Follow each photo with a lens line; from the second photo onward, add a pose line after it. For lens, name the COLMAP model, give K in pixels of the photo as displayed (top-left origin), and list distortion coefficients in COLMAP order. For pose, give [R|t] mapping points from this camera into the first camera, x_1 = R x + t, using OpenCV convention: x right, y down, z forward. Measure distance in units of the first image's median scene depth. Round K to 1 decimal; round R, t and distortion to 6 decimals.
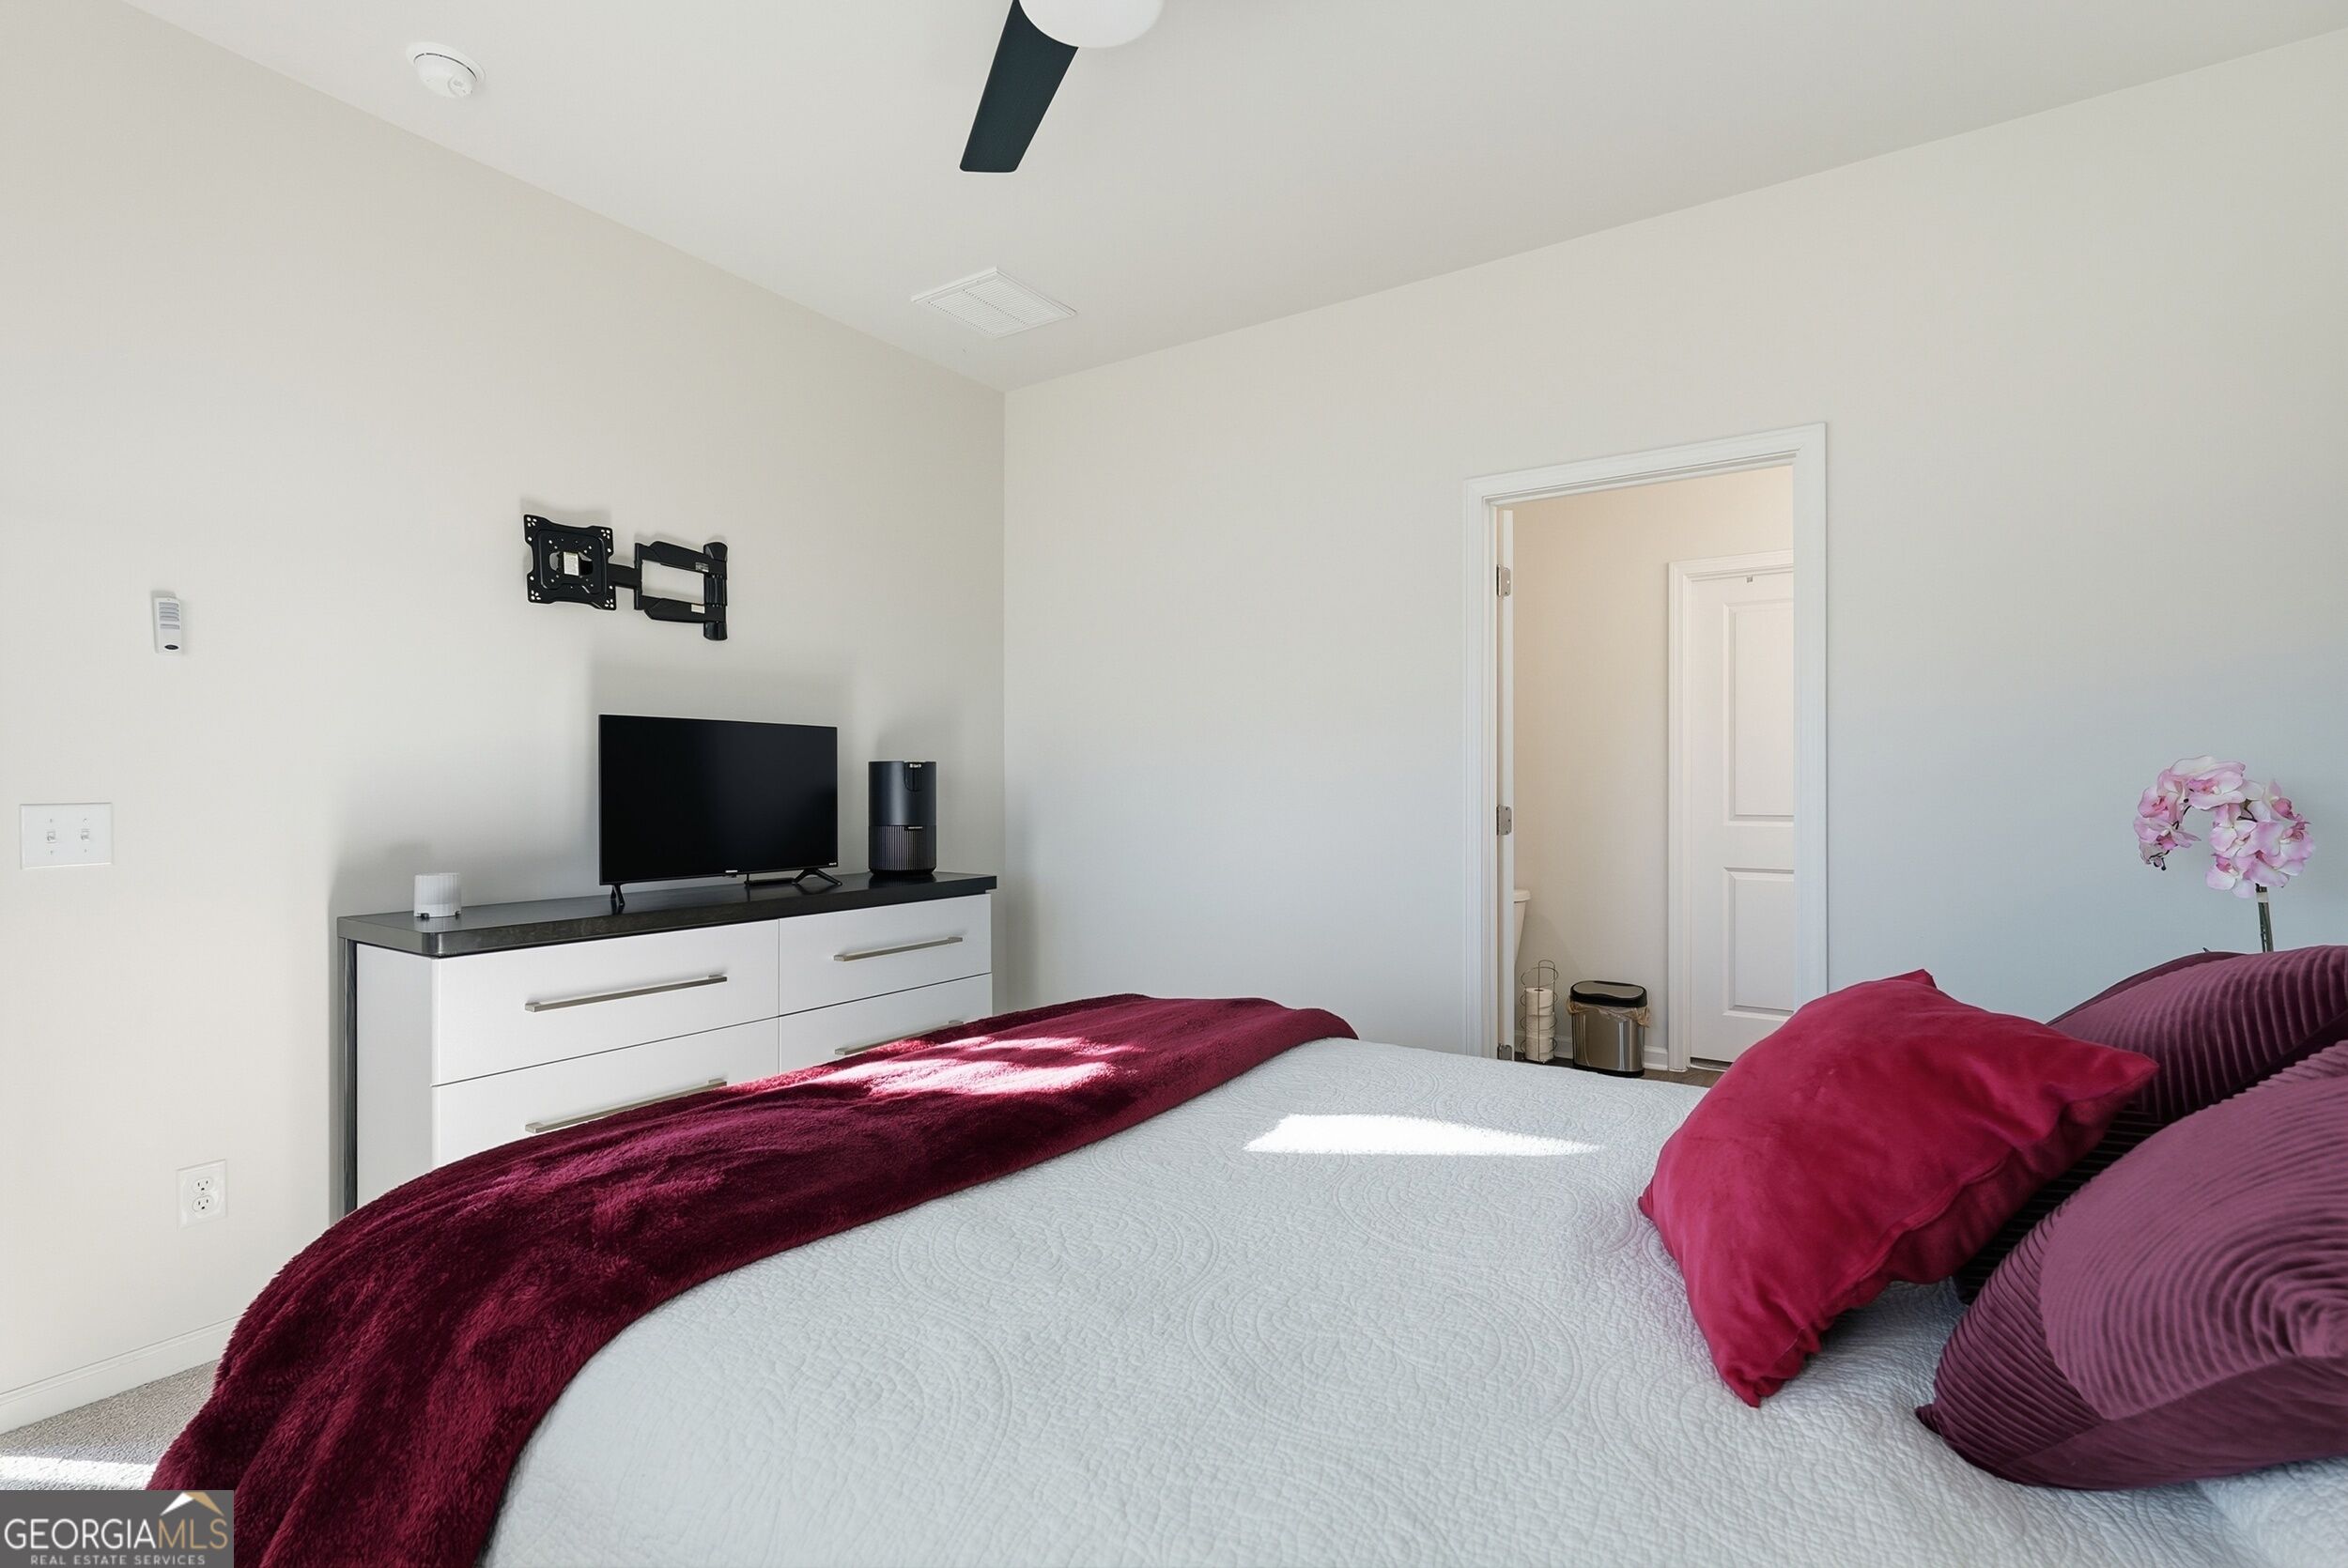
lens RADIAL K [[1126.6, 0, 1169.4], [0, 1126.6, 787.9], [0, 0, 1]] dist [-0.000257, 0.000076]
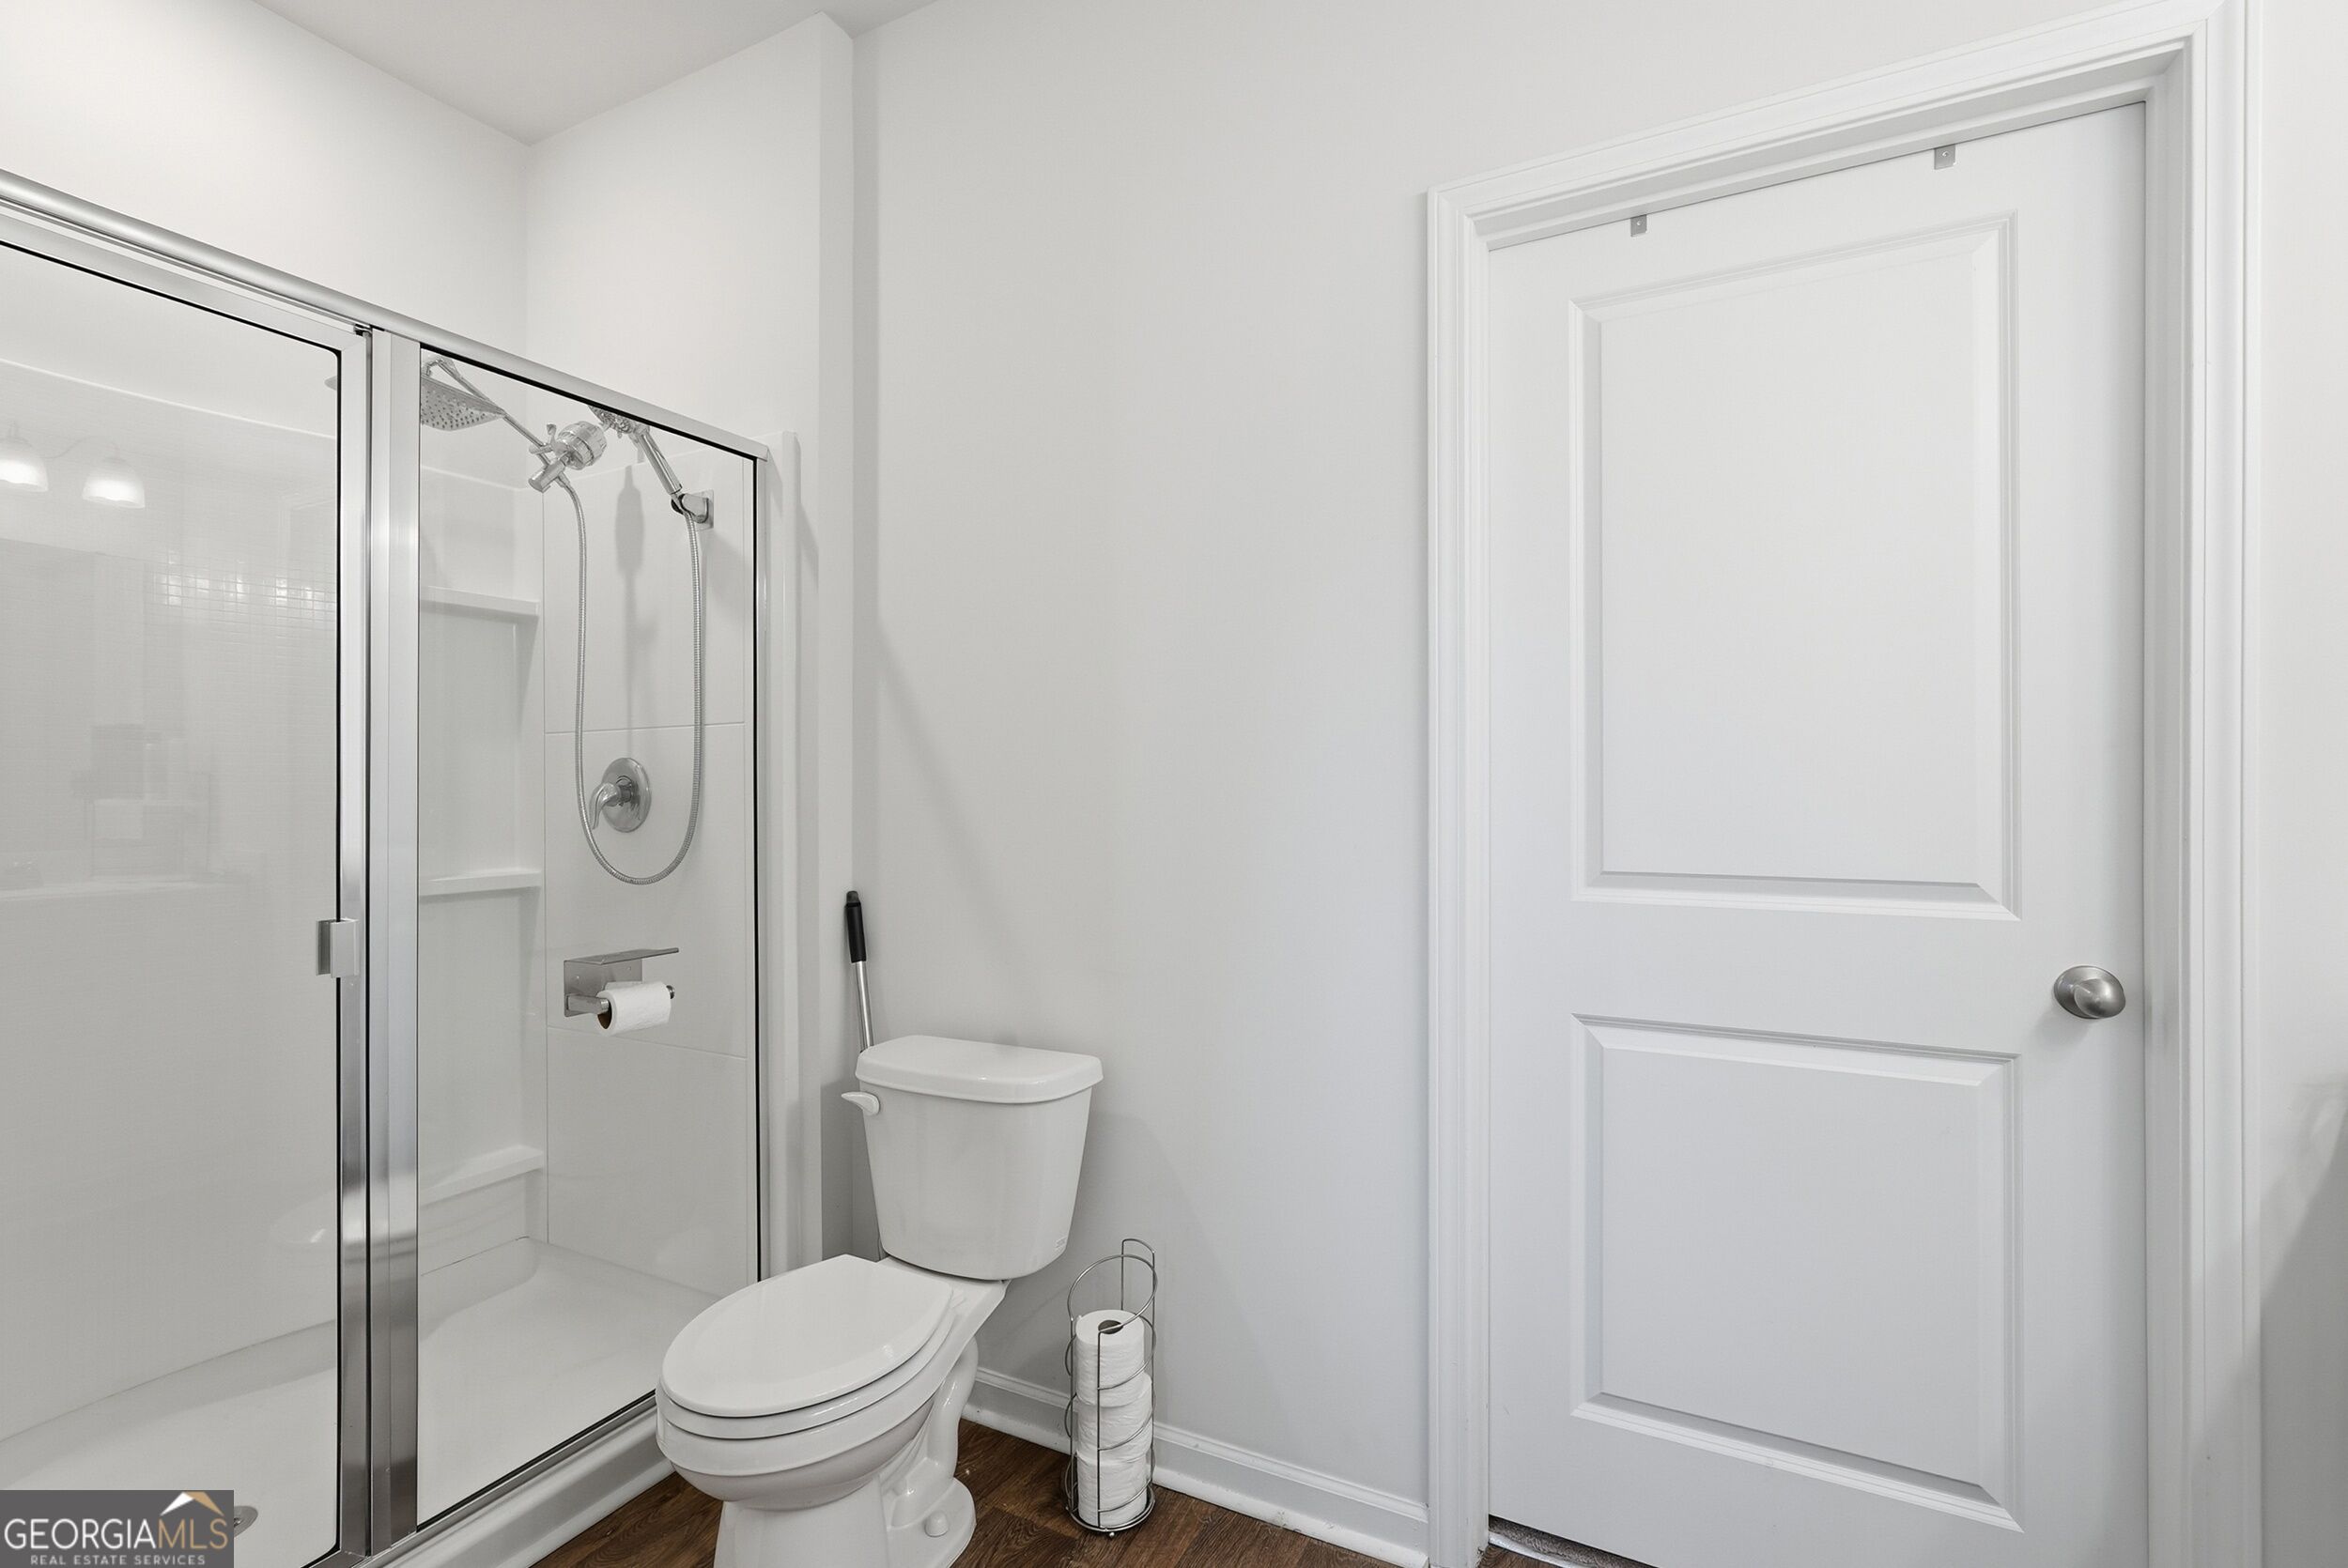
lens RADIAL K [[1036.1, 0, 1175.5], [0, 1036.1, 784.3], [0, 0, 1]] dist [-0.008606, 0.001145]
pose [[0.996687, -0.001107, 0.081320, 0.379571], [0.001521, 0.999986, -0.005026, -0.003174], [-0.081313, 0.005133, 0.996675, 0.762341]]
